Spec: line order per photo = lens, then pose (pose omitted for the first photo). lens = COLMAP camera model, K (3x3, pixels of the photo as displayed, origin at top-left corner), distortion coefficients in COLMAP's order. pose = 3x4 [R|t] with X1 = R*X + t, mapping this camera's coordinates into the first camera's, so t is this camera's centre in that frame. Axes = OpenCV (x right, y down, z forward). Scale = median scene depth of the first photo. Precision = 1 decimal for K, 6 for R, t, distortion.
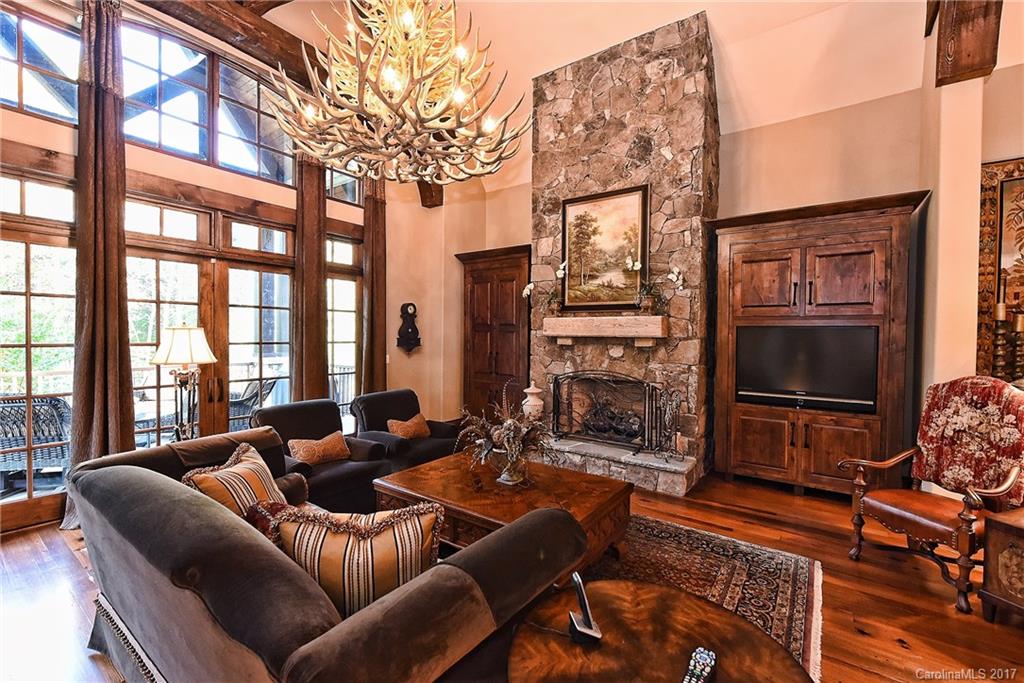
lens RADIAL K [[432.0, 0, 514.9], [0, 432.0, 339.6], [0, 0, 1]] dist [-0.000296, 0.000005]
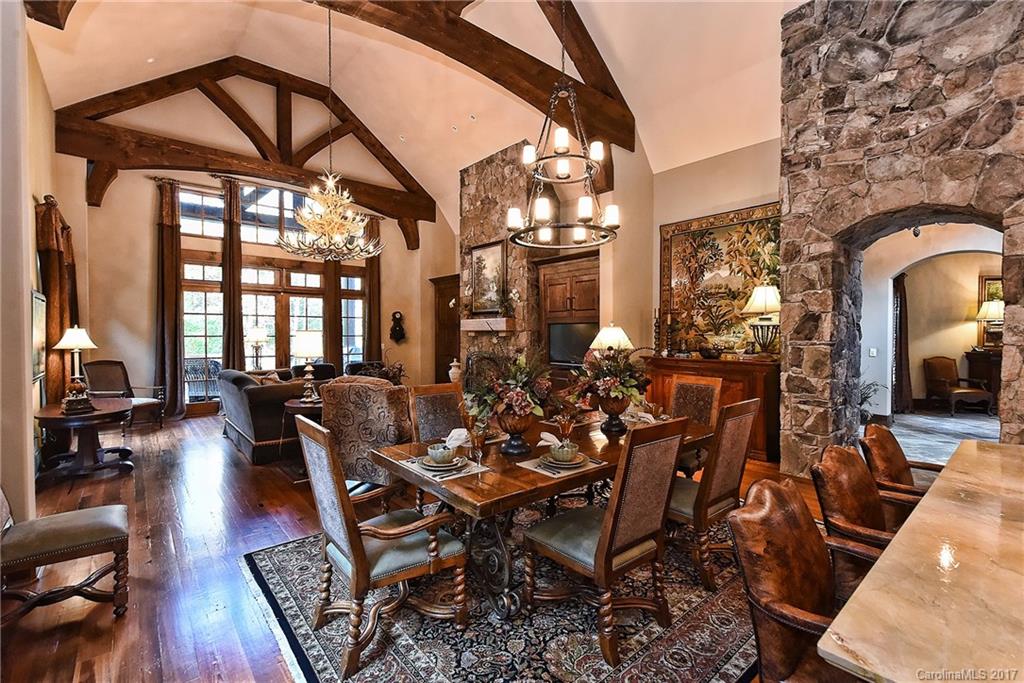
lens RADIAL K [[447.0, 0, 513.7], [0, 447.0, 339.2], [0, 0, 1]] dist [0.001792, -0.000470]
pose [[0.972906, -0.006218, -0.231118, 0.684454], [0.005770, 0.999980, -0.002615, 0.030391], [0.231129, 0.001211, 0.972922, -0.630140]]
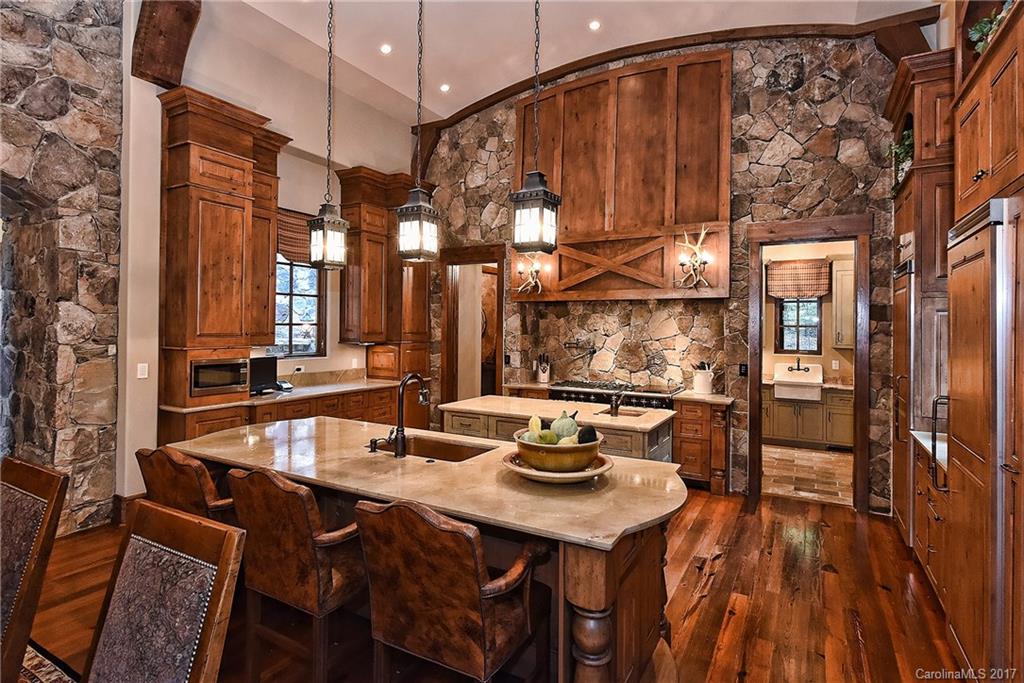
lens RADIAL K [[529.2, 0, 510.9], [0, 529.2, 331.7], [0, 0, 1]] dist [-0.003908, -0.001790]
pose [[-0.106391, -0.010542, 0.994268, 0.454606], [0.009368, 0.999889, 0.011604, 0.020915], [-0.994280, 0.010549, -0.106280, -0.339494]]
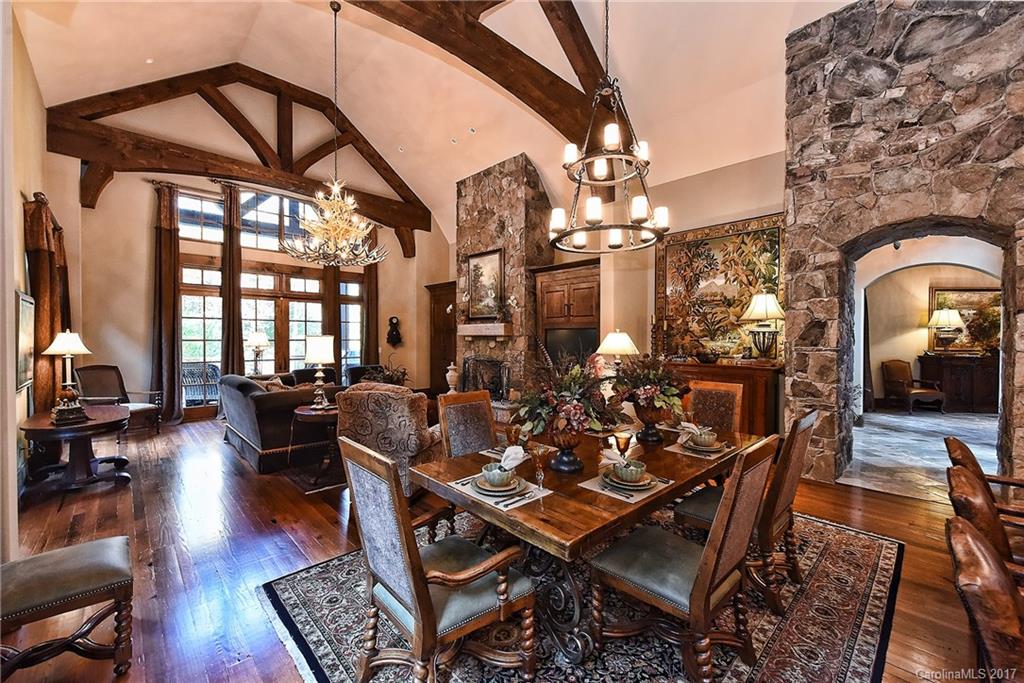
lens RADIAL K [[406.4, 0, 509.9], [0, 406.4, 339.8], [0, 0, 1]] dist [0.001372, -0.000033]
pose [[0.983915, -0.005939, -0.178537, 0.582087], [0.004506, 0.999954, -0.008430, 0.024213], [0.178579, 0.007490, 0.983897, -0.567352]]
